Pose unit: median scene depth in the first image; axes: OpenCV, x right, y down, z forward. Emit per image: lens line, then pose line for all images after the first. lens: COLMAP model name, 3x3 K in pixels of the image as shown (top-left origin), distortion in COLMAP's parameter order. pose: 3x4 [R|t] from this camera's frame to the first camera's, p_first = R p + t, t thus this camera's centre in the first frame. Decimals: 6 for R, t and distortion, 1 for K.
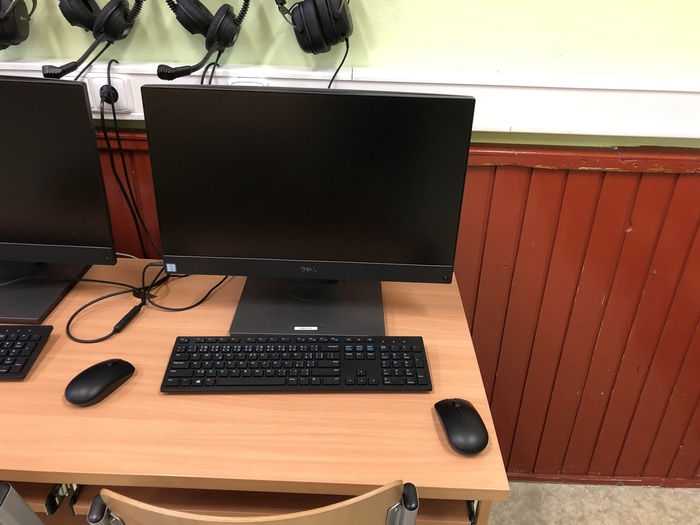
lens RADIAL K [[562.3, 0, 350.0], [0, 562.3, 262.5], [0, 0, 1]] dist [0.010388, 0.000420]
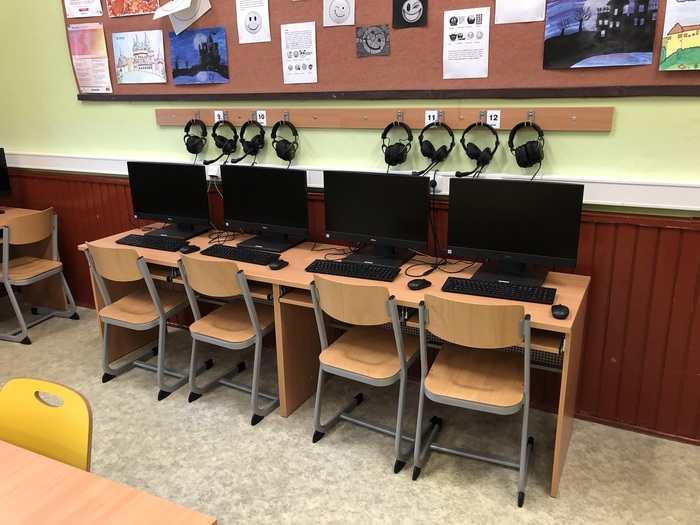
lens RADIAL K [[584.3, 0, 350.0], [0, 584.3, 262.5], [0, 0, 1]] dist [0.010189, 0.004148]
pose [[0.898095, 0.078086, -0.432814, 0.347872], [-0.166649, 0.971147, -0.170590, 0.503982], [0.407005, 0.225334, 0.885195, -1.247460]]
